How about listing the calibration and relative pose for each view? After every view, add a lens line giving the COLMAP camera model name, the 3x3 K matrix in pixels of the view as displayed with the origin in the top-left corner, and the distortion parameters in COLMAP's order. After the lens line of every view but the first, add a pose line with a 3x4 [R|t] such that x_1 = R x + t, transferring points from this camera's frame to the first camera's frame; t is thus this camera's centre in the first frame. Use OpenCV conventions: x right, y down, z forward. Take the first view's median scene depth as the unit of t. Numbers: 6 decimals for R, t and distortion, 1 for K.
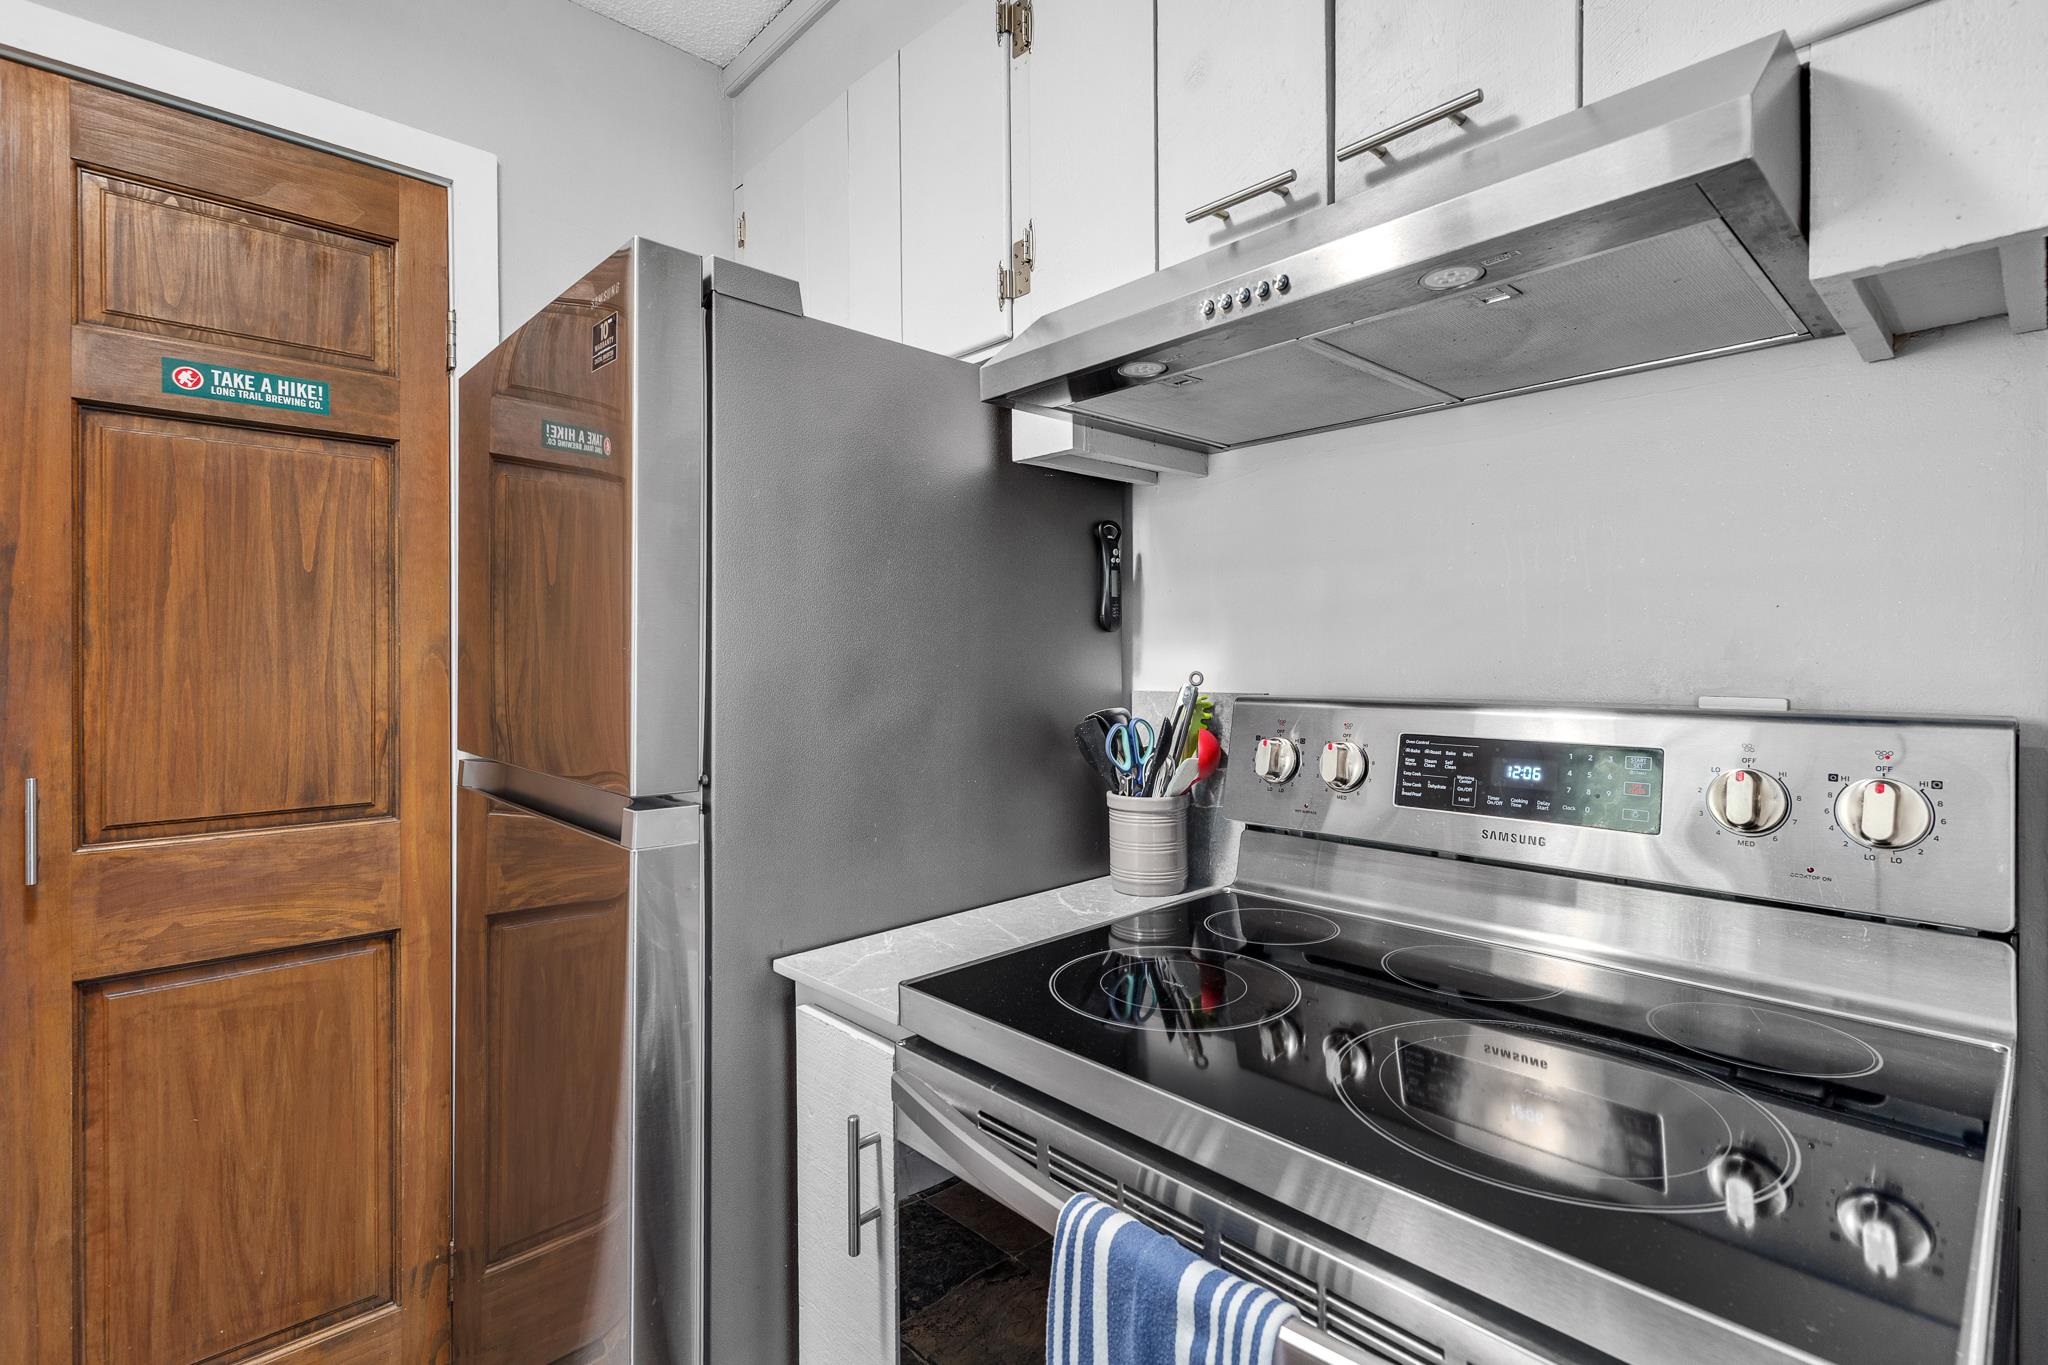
lens RADIAL K [[970.9, 0, 1045.9], [0, 970.9, 657.3], [0, 0, 1]] dist [0.004072, -0.000171]
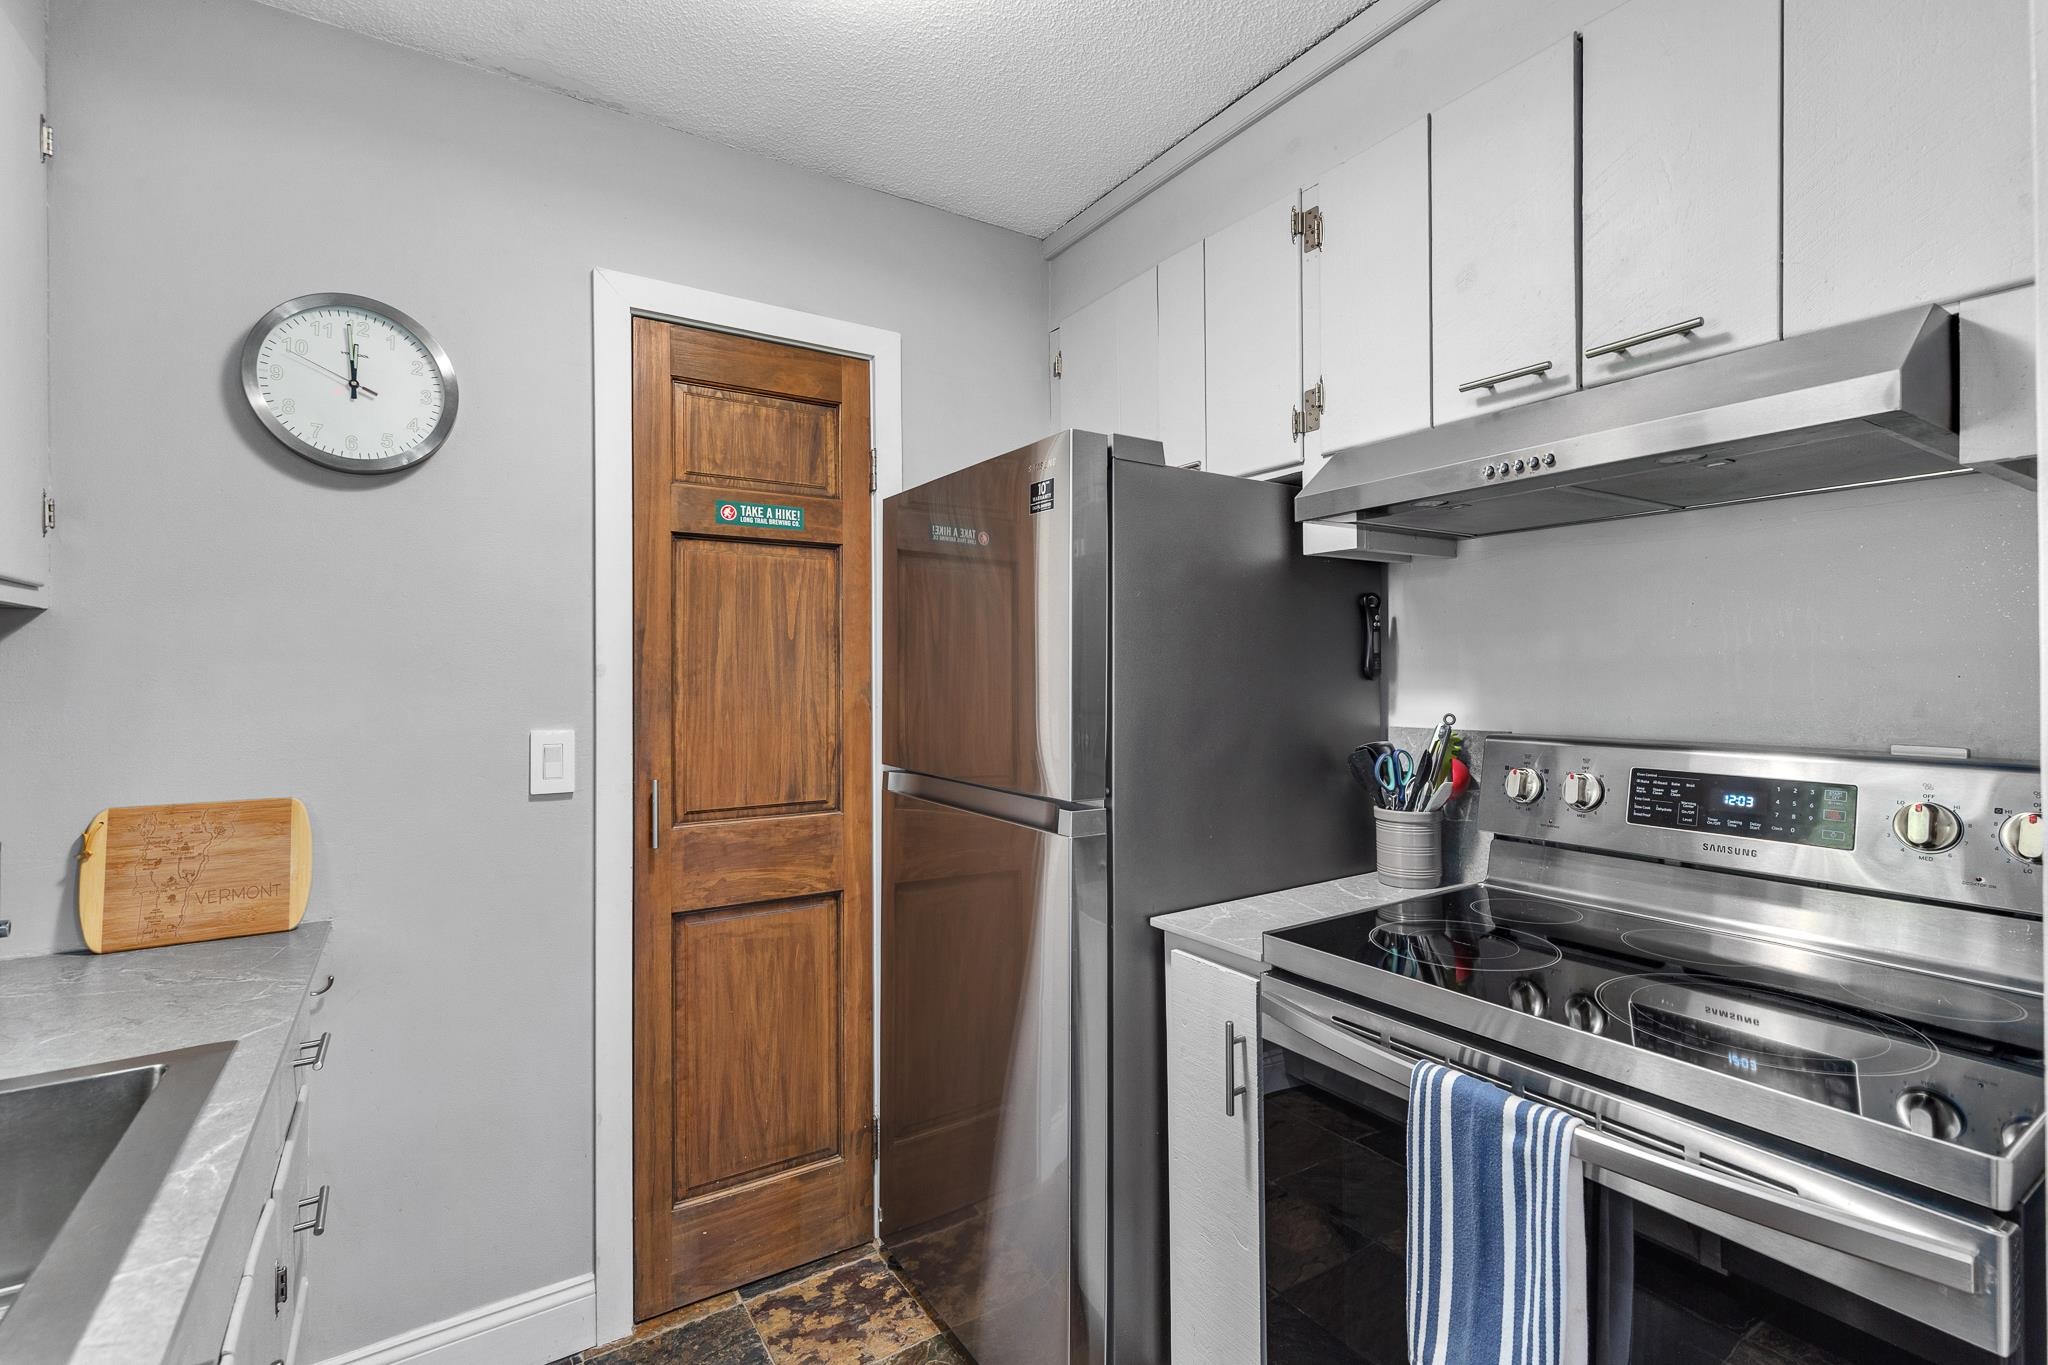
lens RADIAL K [[935.8, 0, 1034.0], [0, 935.8, 668.2], [0, 0, 1]] dist [0.004591, -0.000297]
pose [[0.982094, -0.002194, -0.188379, -0.156520], [0.001652, 0.999994, -0.003031, -0.044446], [0.188385, 0.002665, 0.982092, -0.326073]]
